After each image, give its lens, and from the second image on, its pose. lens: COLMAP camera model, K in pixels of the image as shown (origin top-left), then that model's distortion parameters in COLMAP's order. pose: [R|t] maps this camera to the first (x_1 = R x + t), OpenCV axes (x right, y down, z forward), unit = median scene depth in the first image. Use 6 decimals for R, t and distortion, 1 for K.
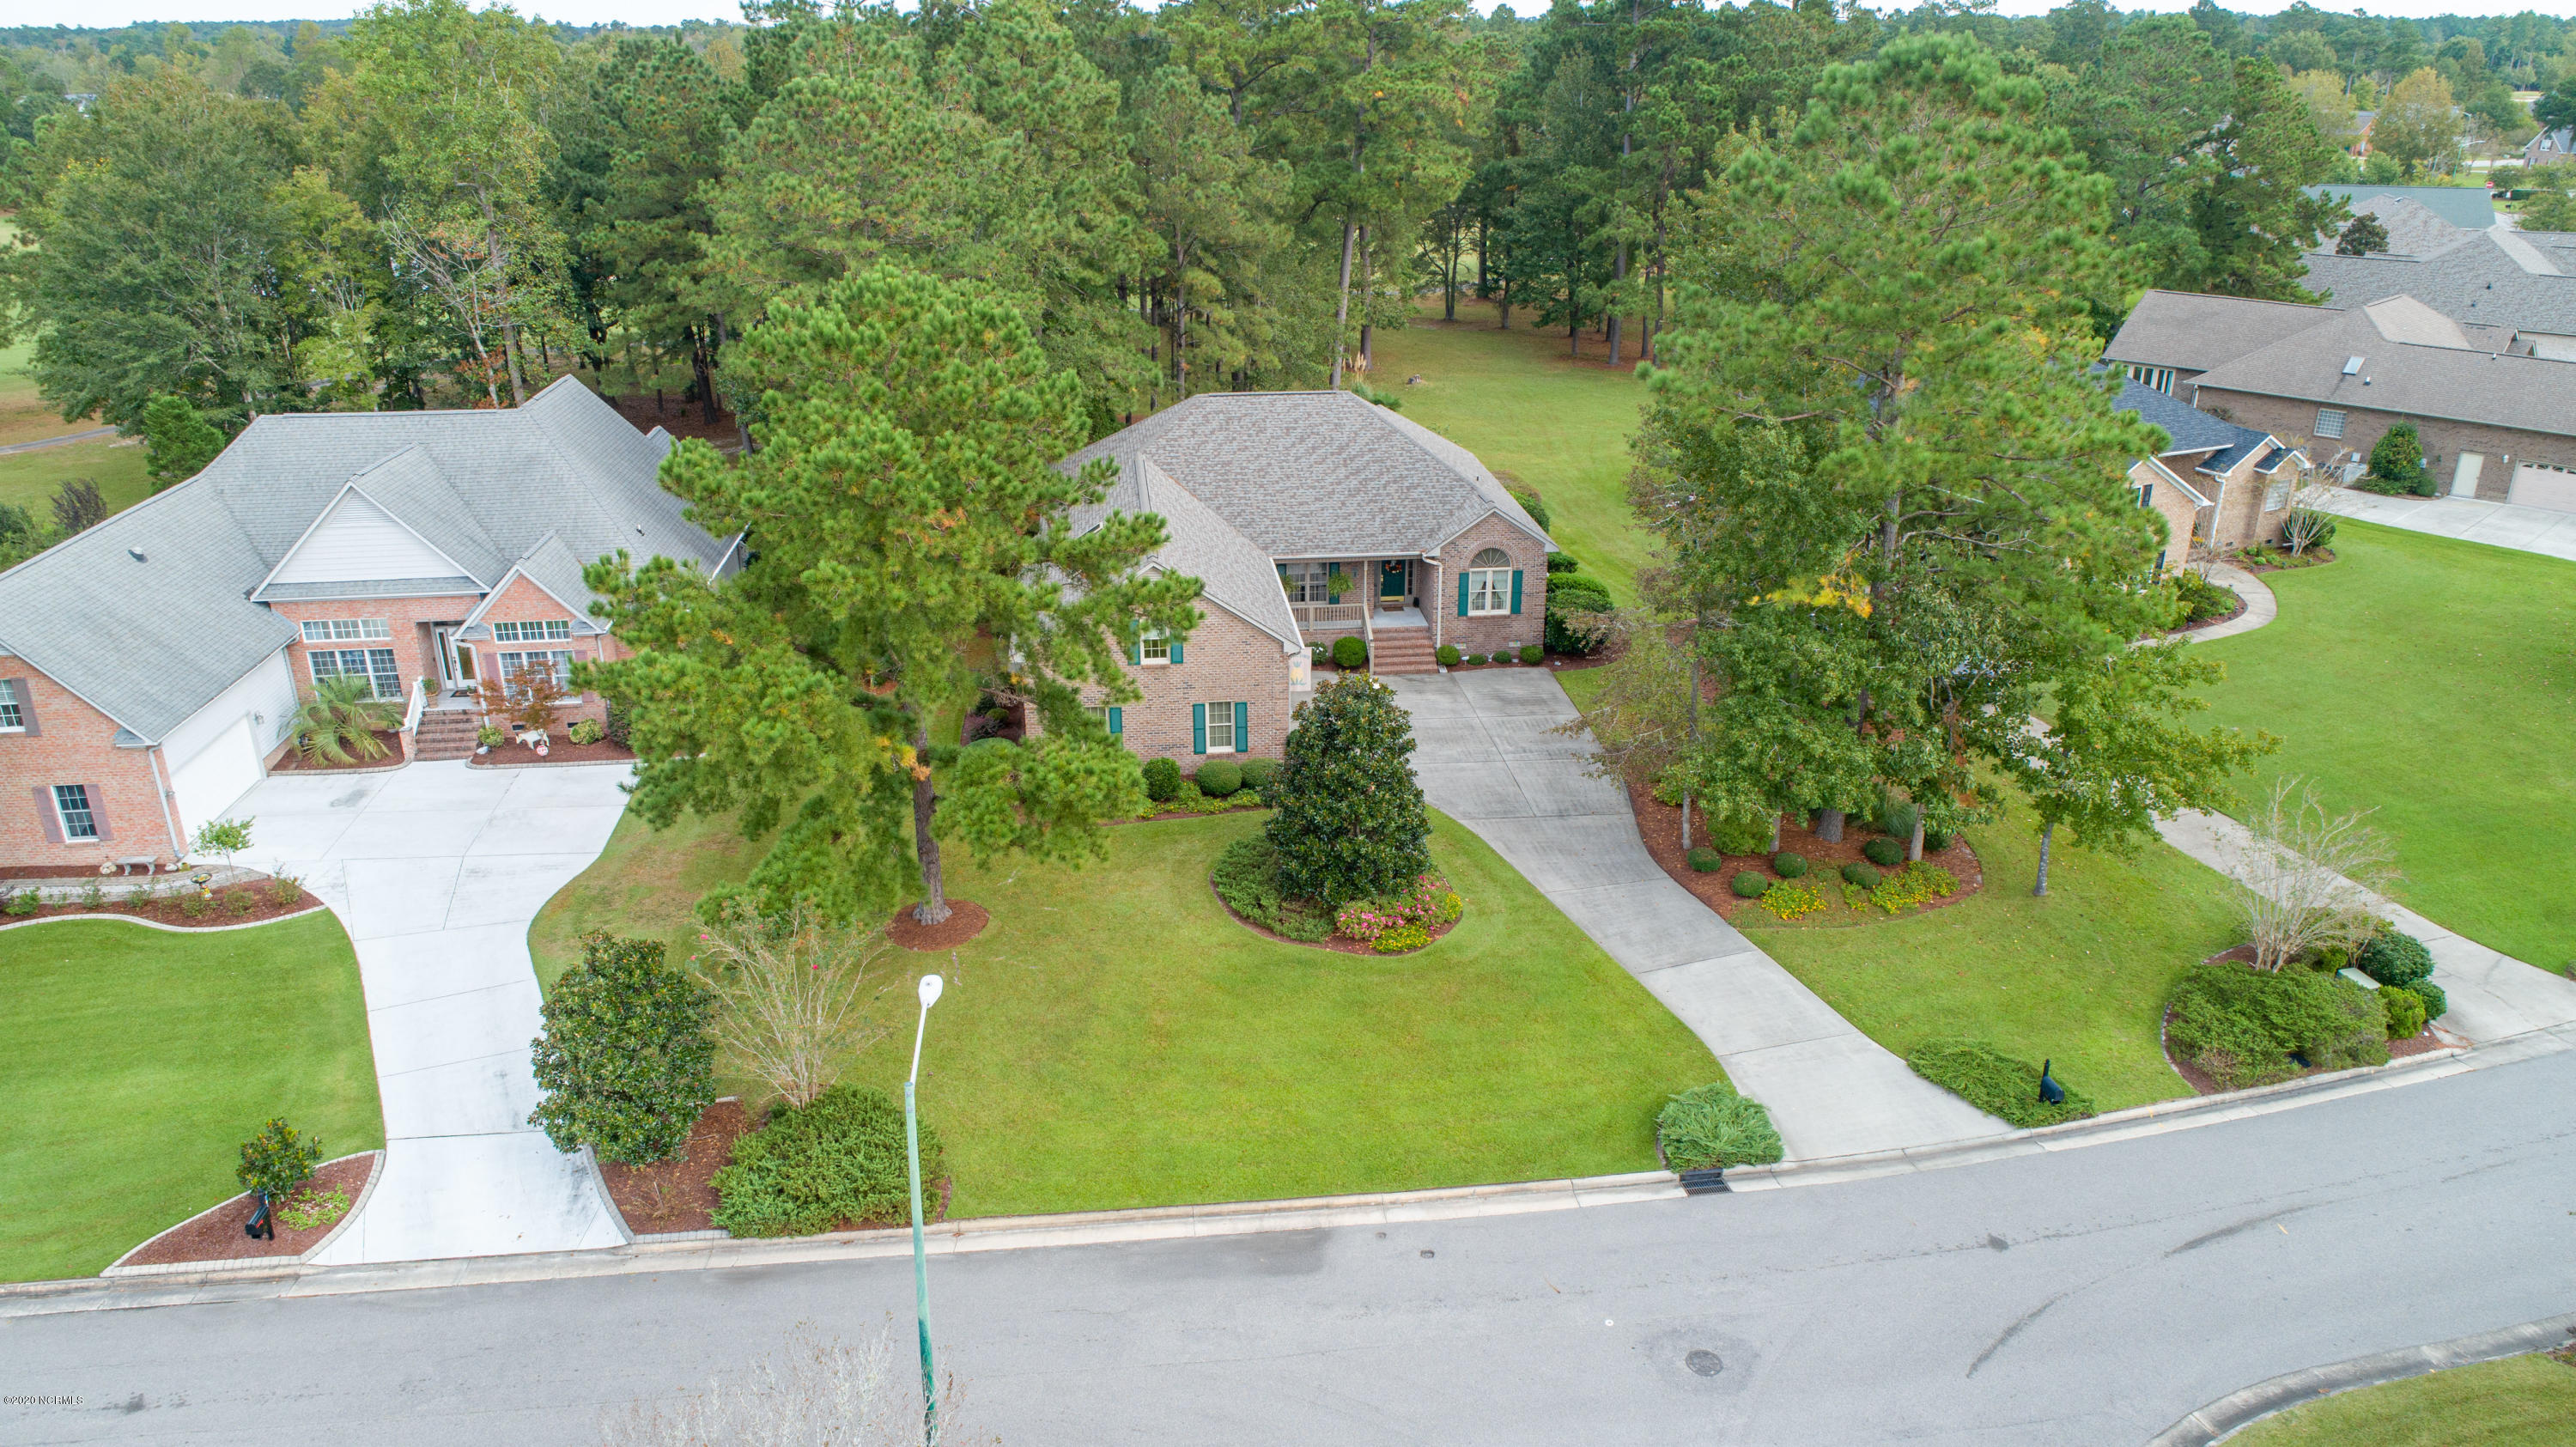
lens RADIAL K [[1714.8, 0, 1280.7], [0, 1714.8, 732.1], [0, 0, 1]] dist [-0.009008, 0.003438]
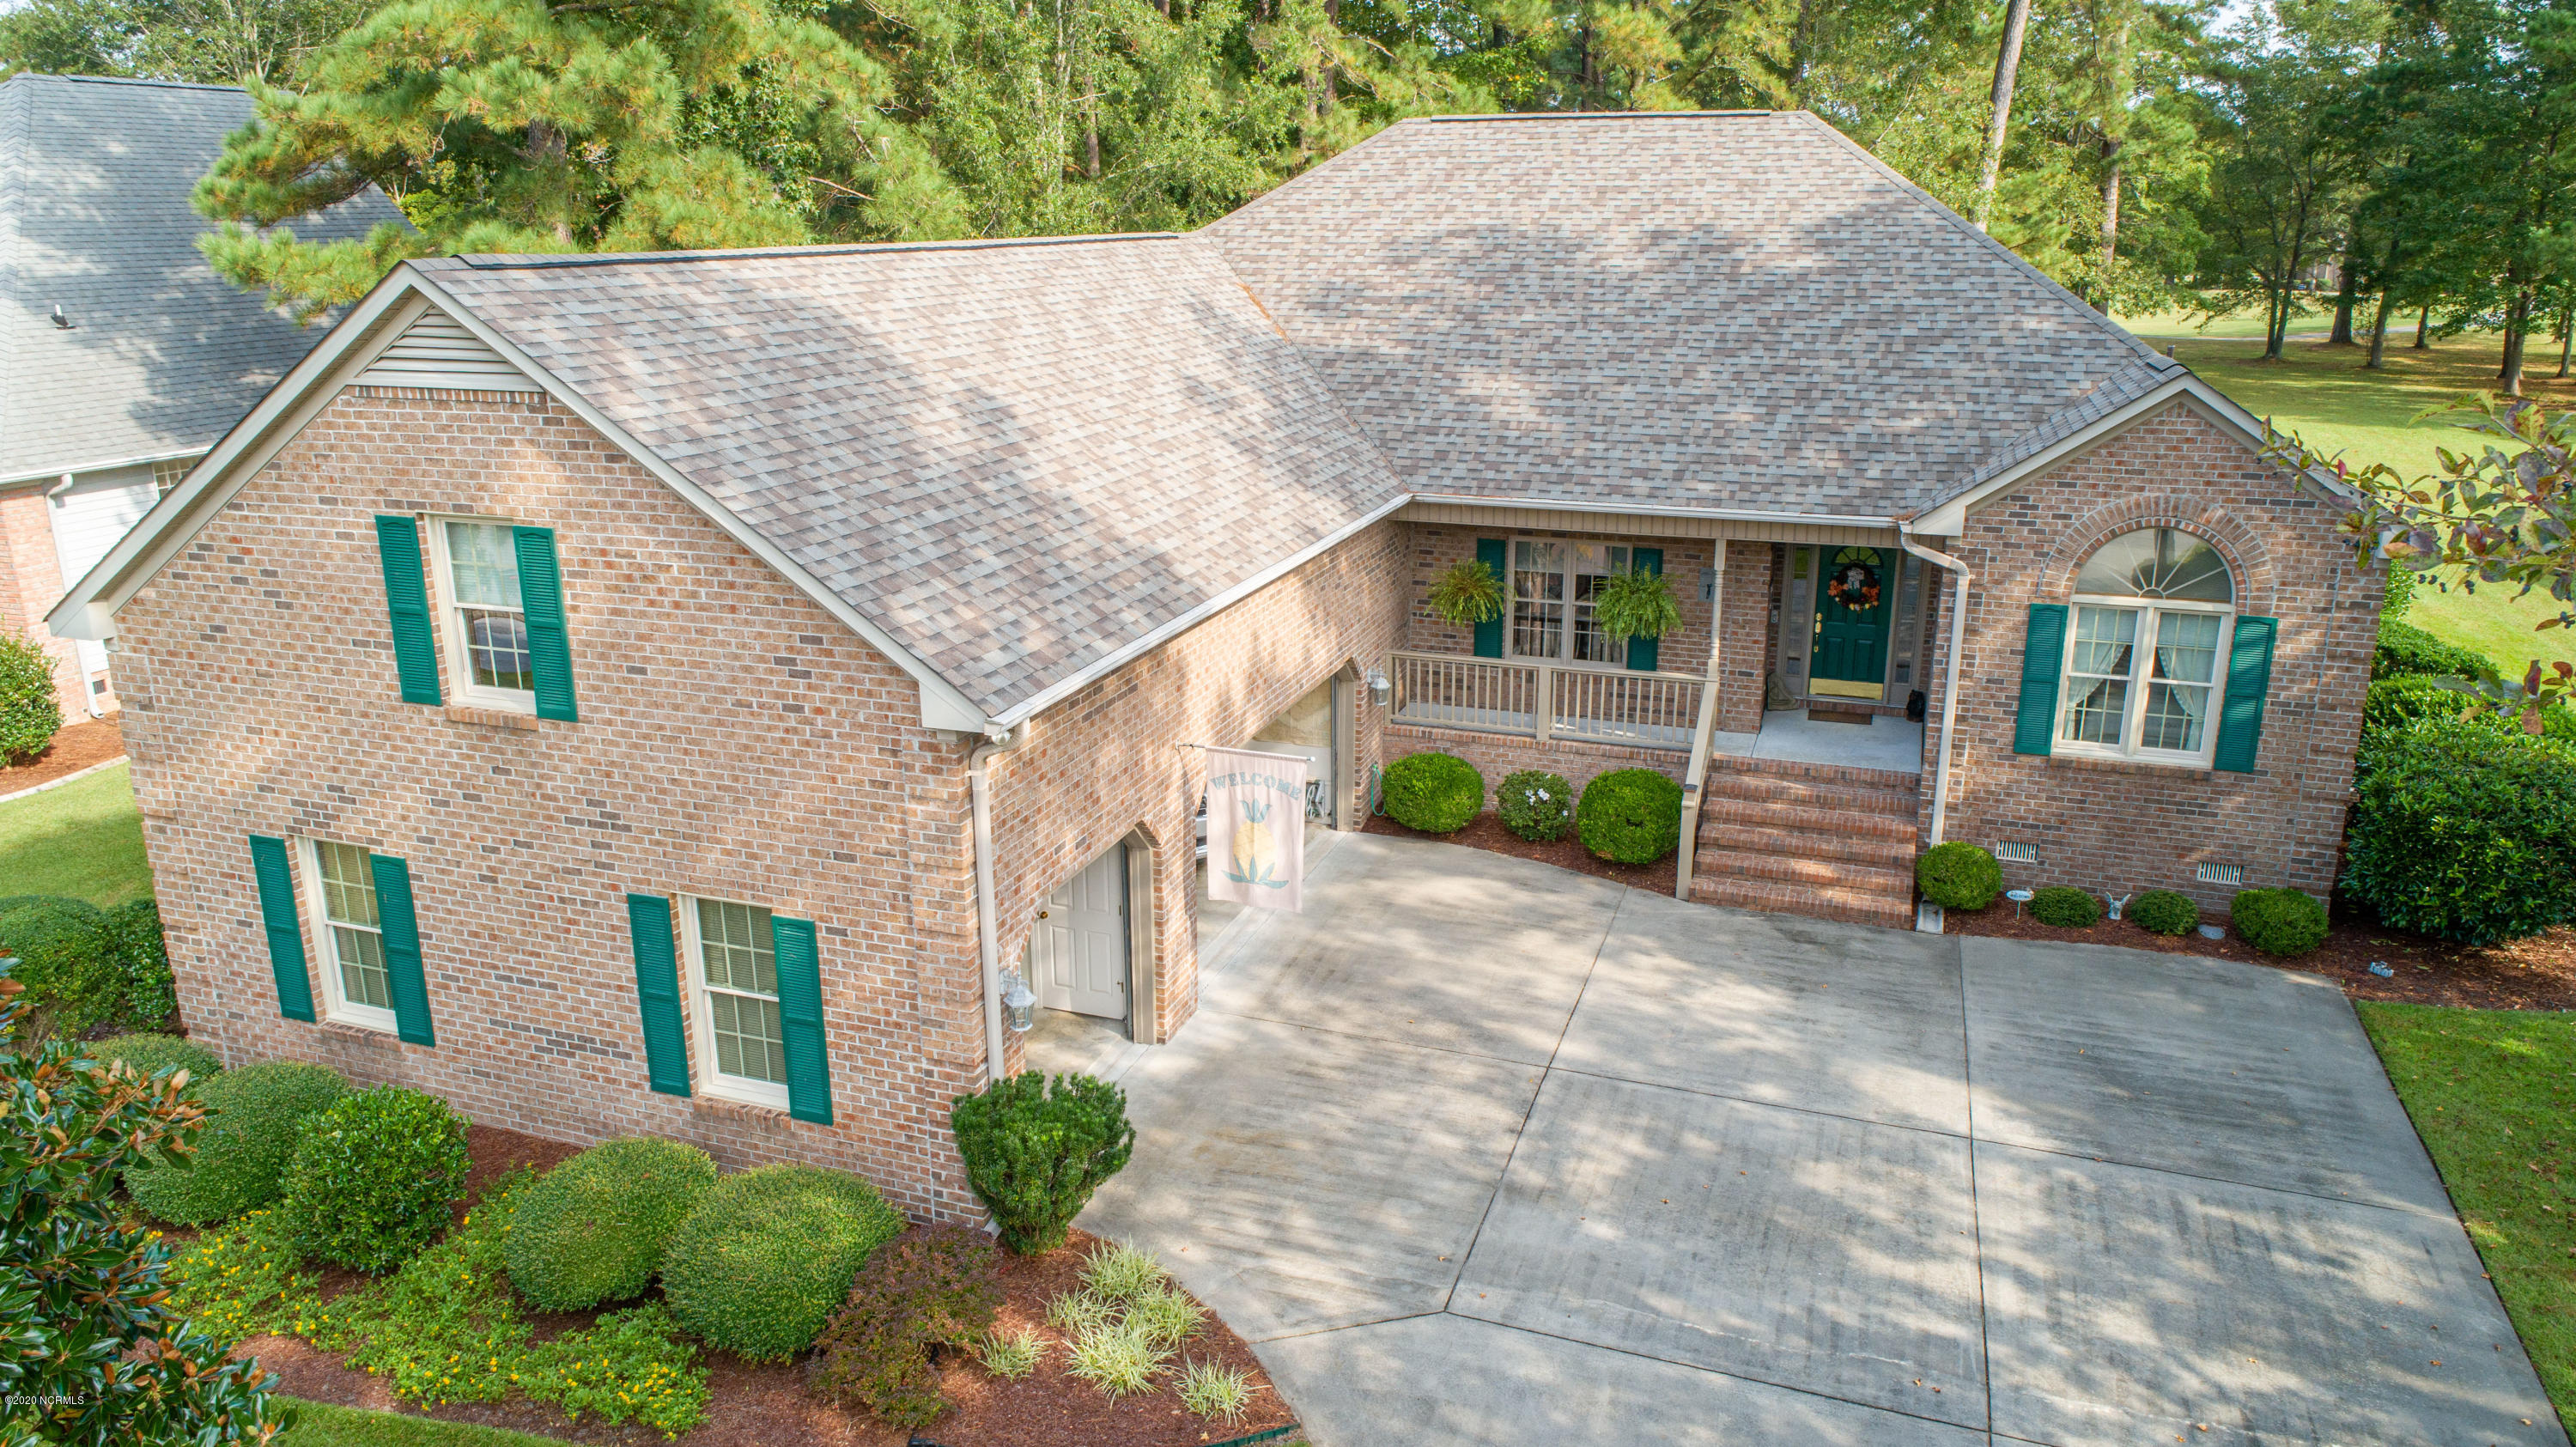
lens RADIAL K [[1714.8, 0, 1280.7], [0, 1714.8, 732.1], [0, 0, 1]] dist [-0.009008, 0.003438]
pose [[0.900618, 0.125568, -0.416076, 0.174895], [-0.161561, 0.985476, -0.052300, -0.054010], [0.403466, 0.114324, 0.907824, 1.056344]]
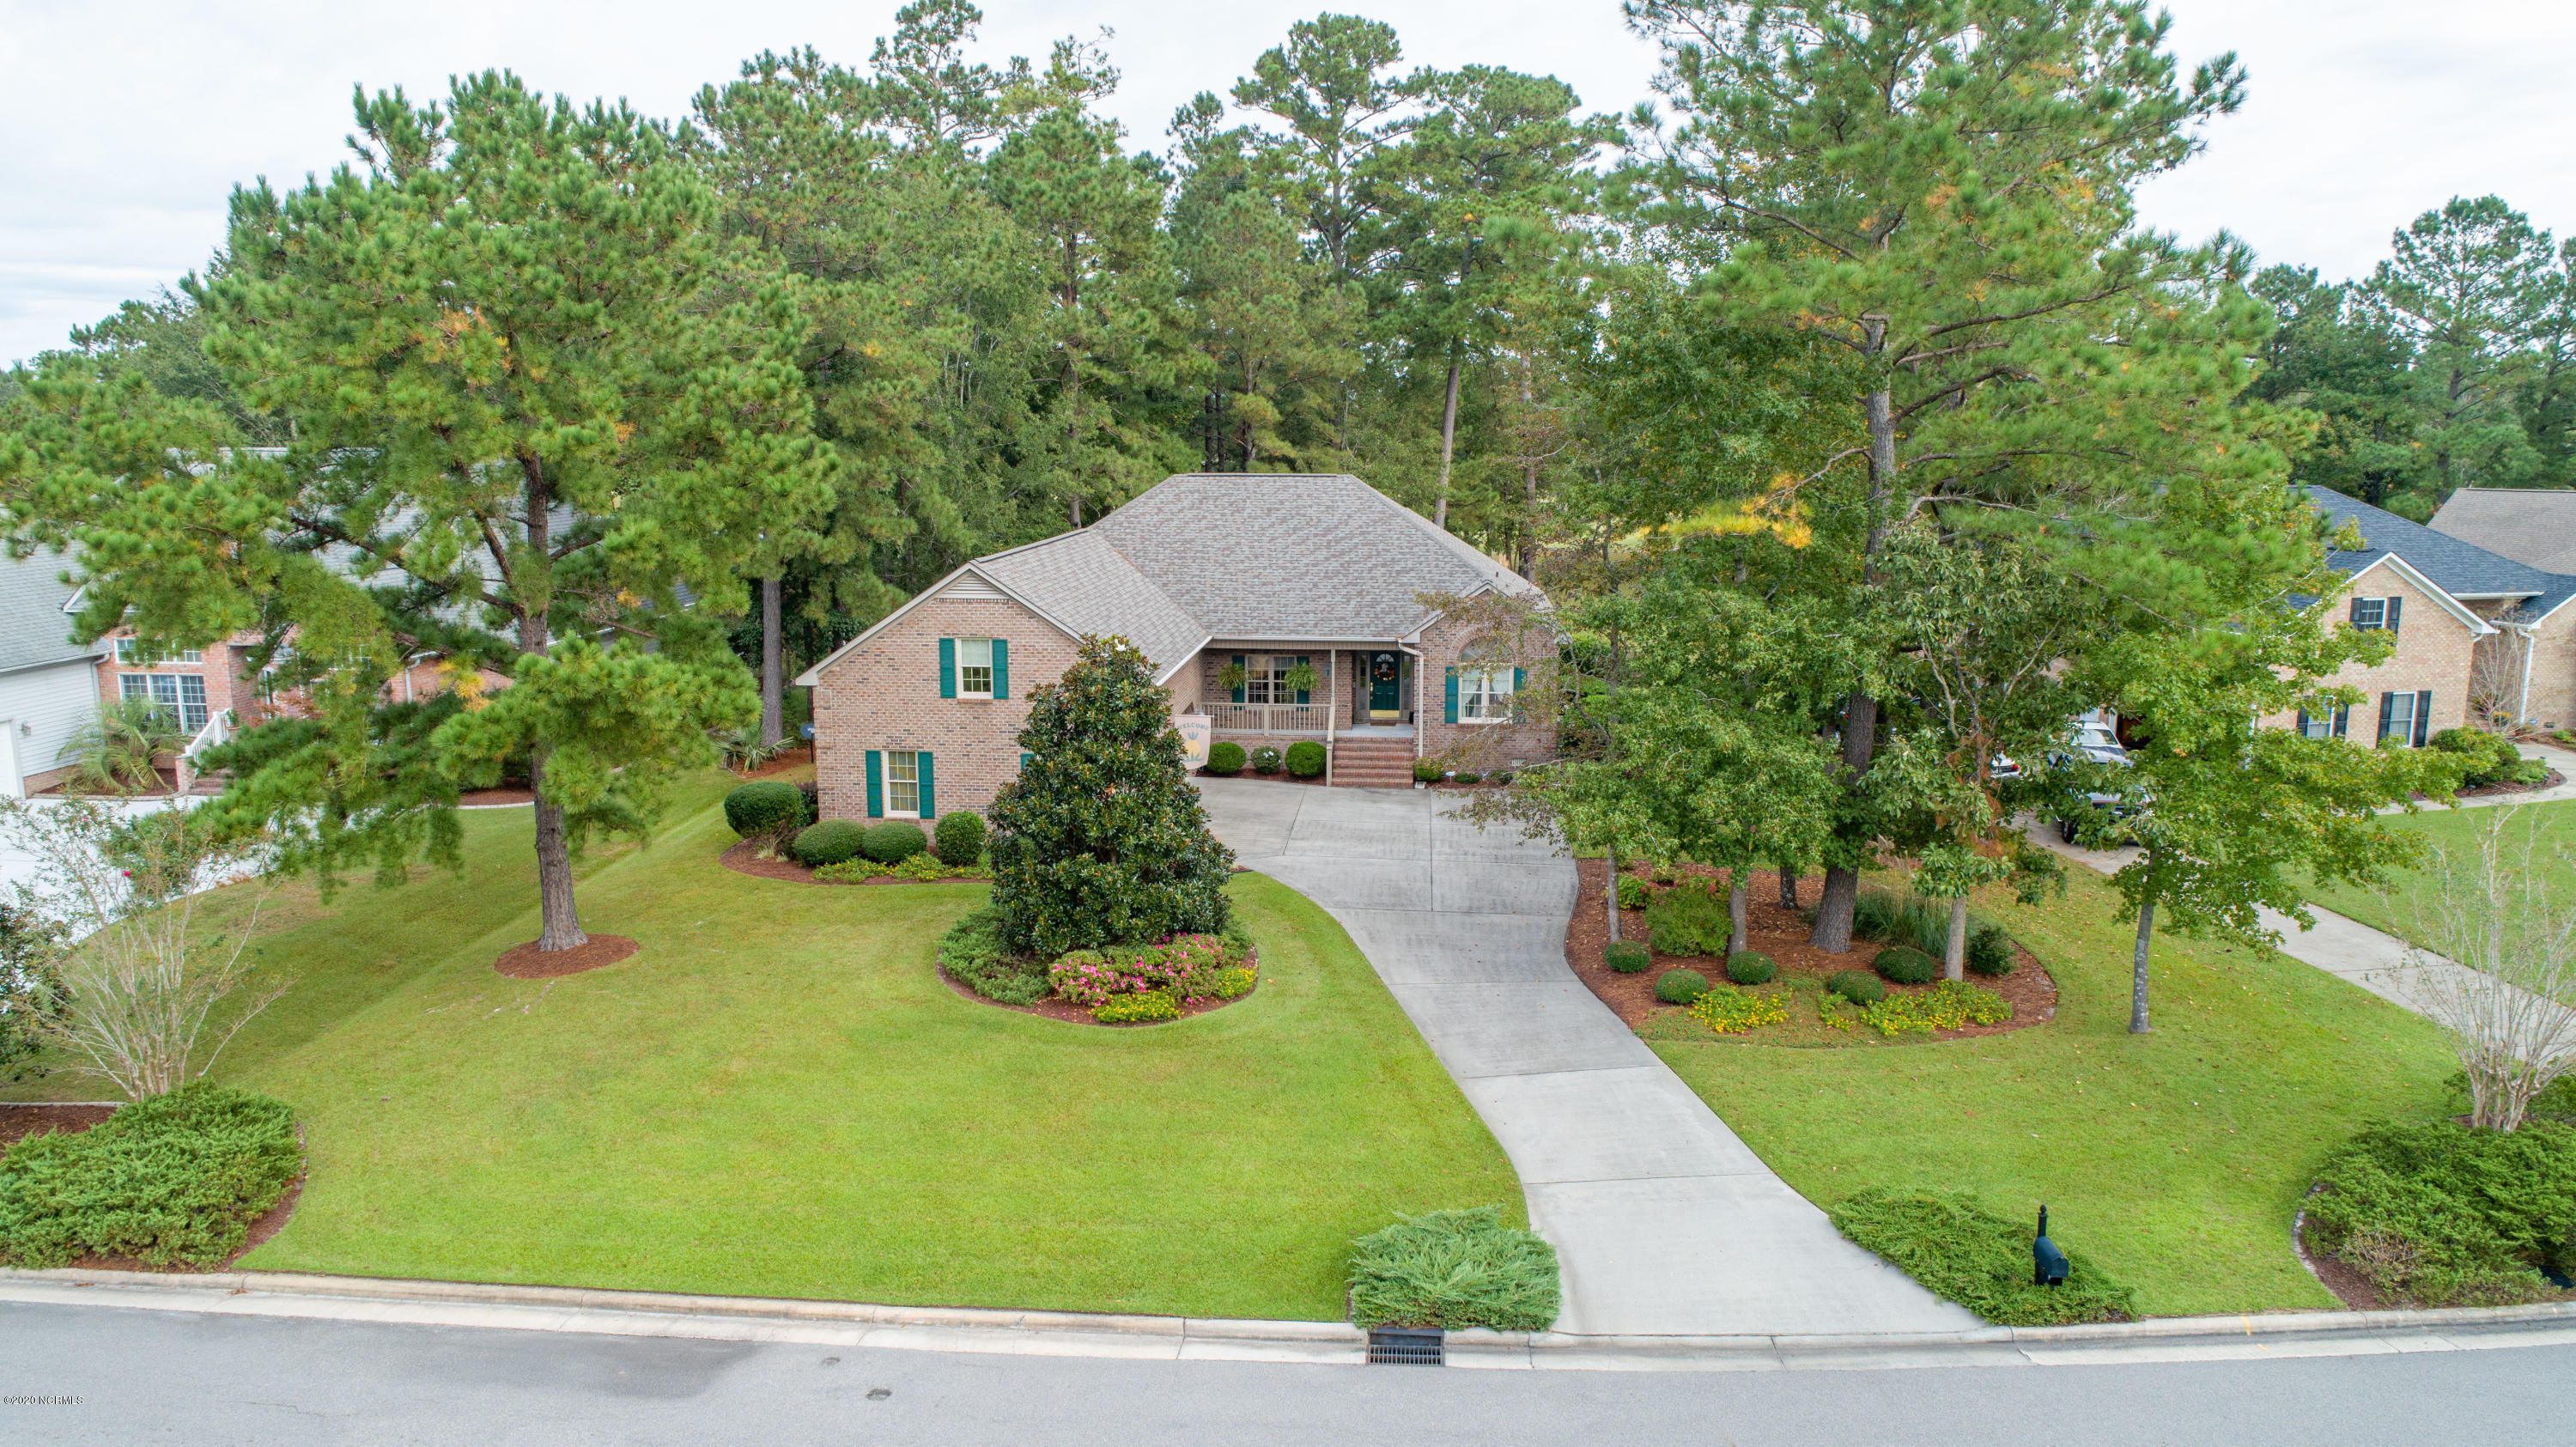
lens RADIAL K [[1714.8, 0, 1280.7], [0, 1714.8, 732.1], [0, 0, 1]] dist [-0.009008, 0.003438]
pose [[0.981508, 0.038113, -0.187586, 0.278341], [-0.075928, 0.977103, -0.198758, 0.158536], [0.175716, 0.209326, 0.961929, 0.339660]]
